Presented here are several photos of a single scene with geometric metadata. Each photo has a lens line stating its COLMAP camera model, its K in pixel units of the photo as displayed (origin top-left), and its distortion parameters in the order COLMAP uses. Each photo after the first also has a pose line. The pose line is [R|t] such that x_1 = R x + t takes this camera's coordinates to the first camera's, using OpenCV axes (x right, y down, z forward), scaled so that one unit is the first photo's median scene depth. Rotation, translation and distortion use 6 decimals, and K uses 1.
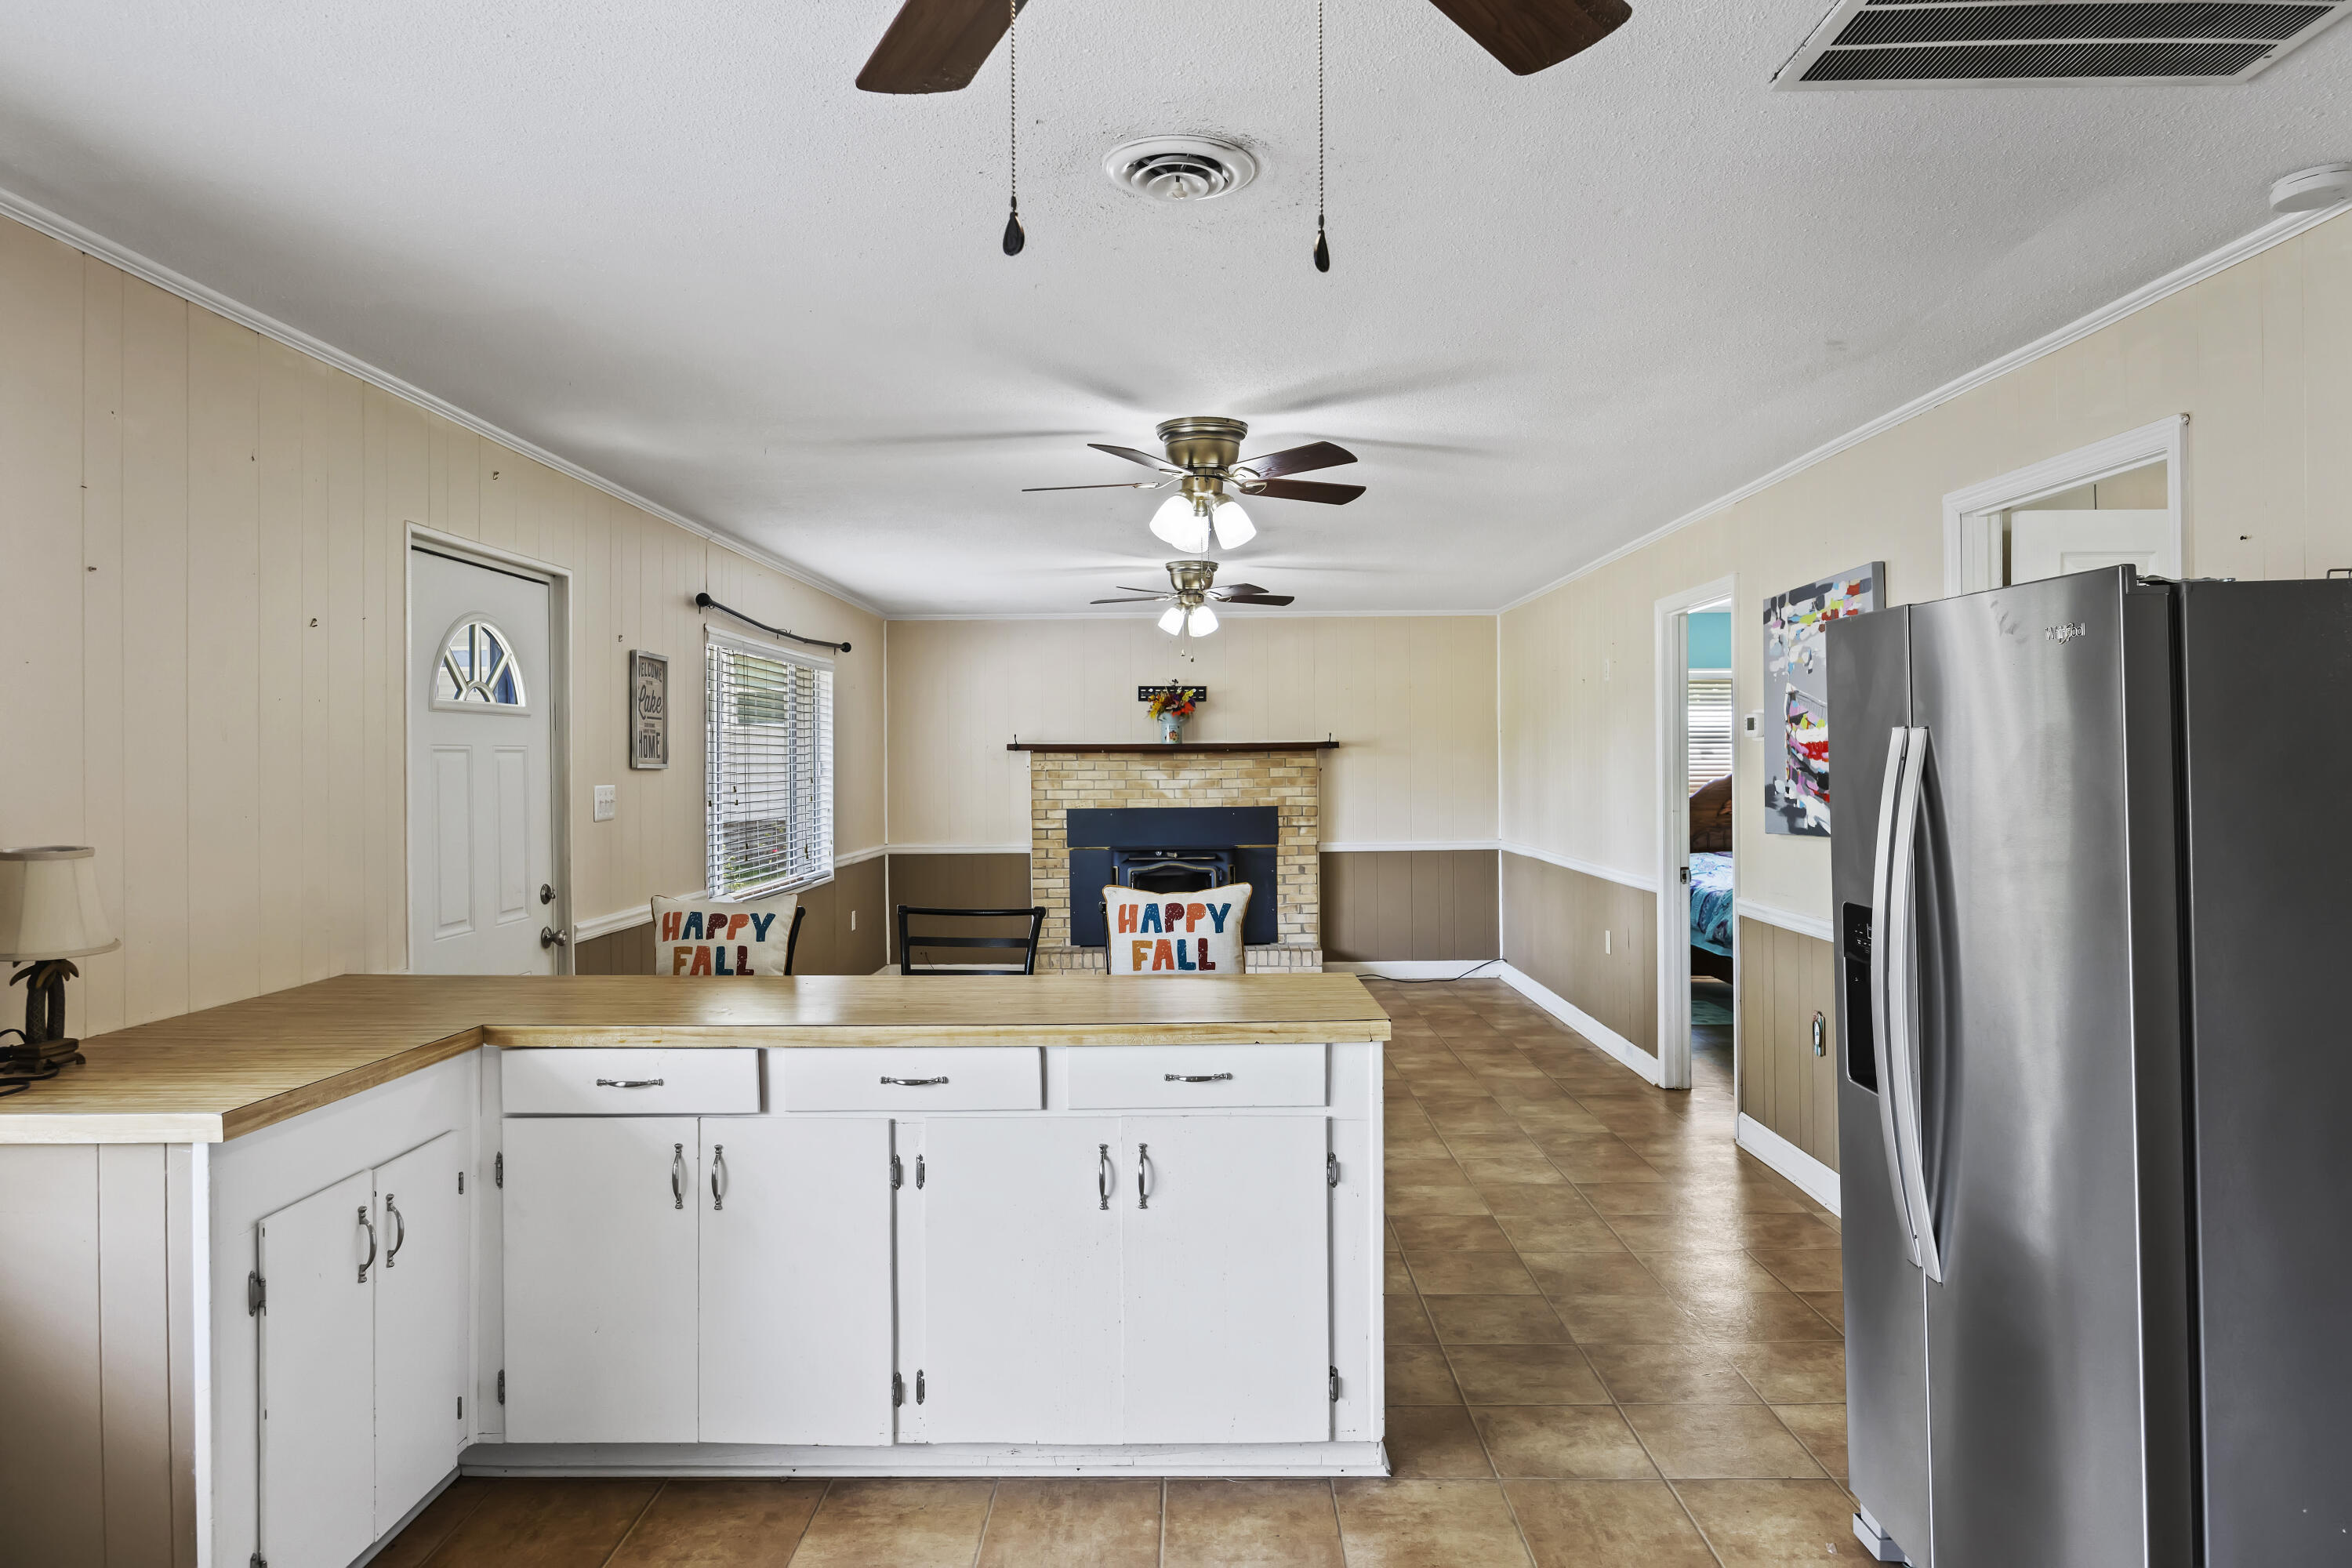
lens RADIAL K [[1486.8, 0, 1187.6], [0, 1486.8, 780.3], [0, 0, 1]] dist [-0.001798, -0.001317]
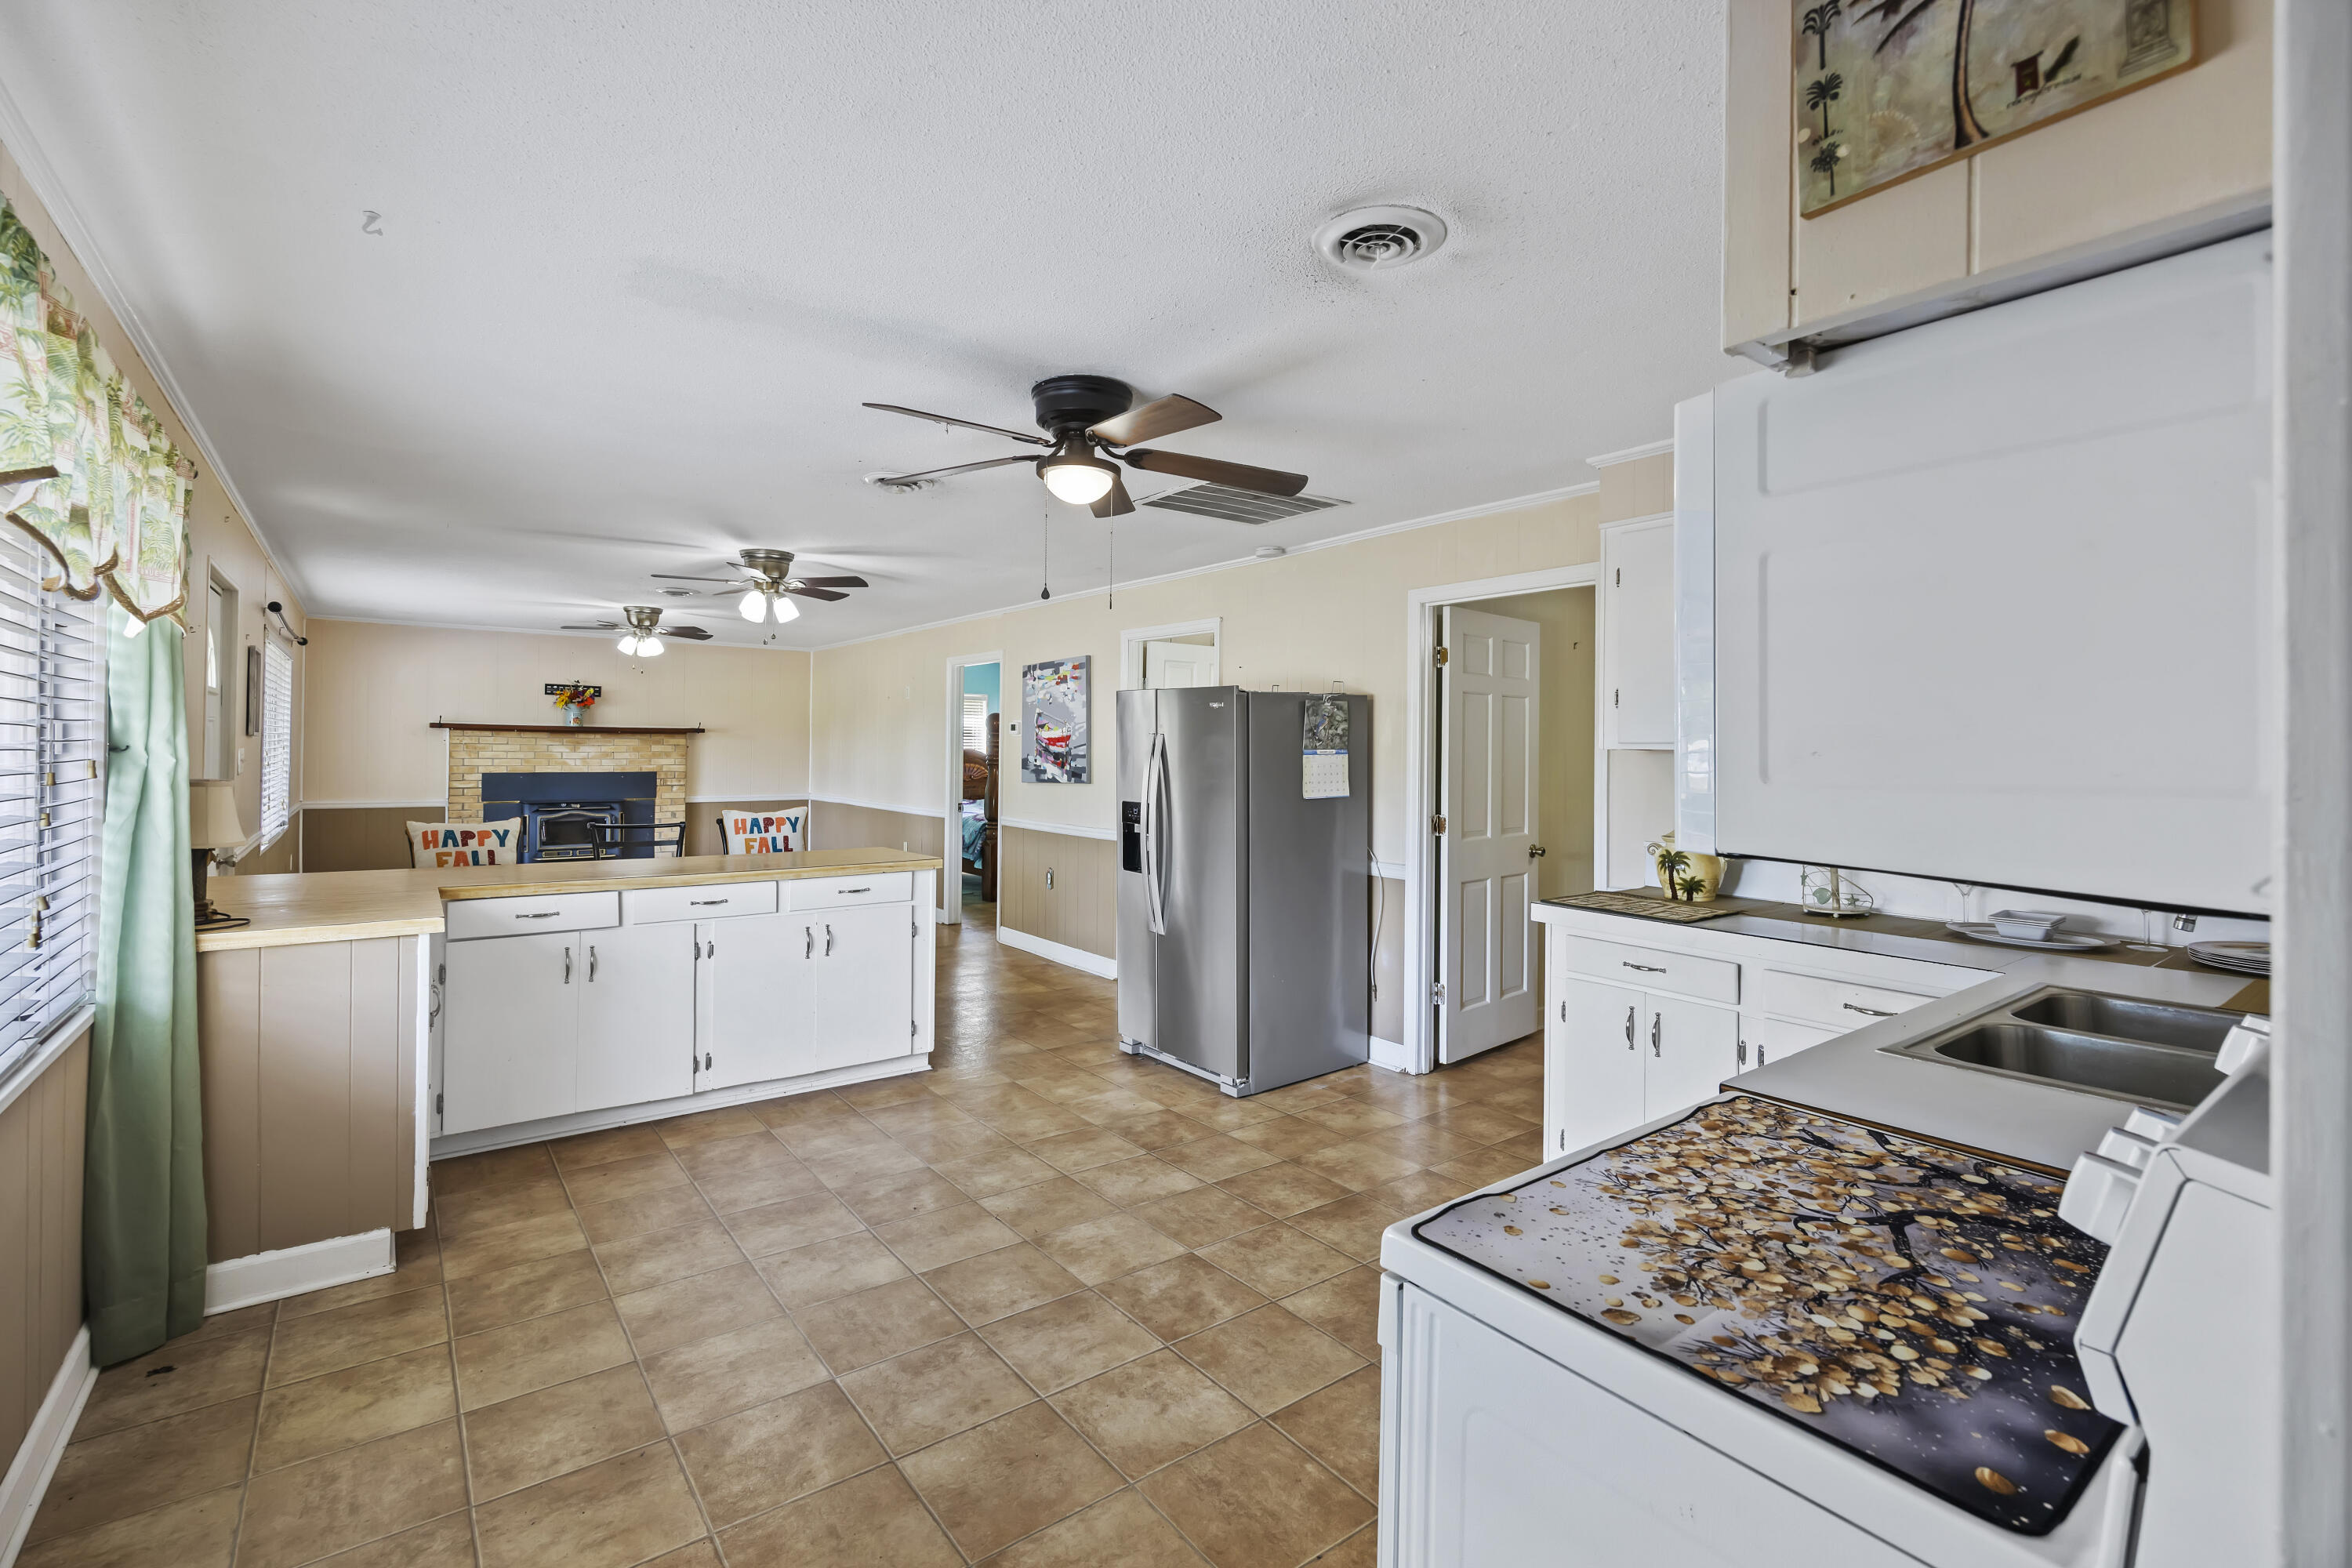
lens RADIAL K [[1056.3, 0, 1192.1], [0, 1056.3, 767.6], [0, 0, 1]] dist [-0.006522, -0.000734]
pose [[0.791734, 0.007122, 0.610824, -0.312730], [-0.011284, 0.999932, 0.002967, 0.009396], [-0.610761, -0.009242, 0.791761, -0.278573]]
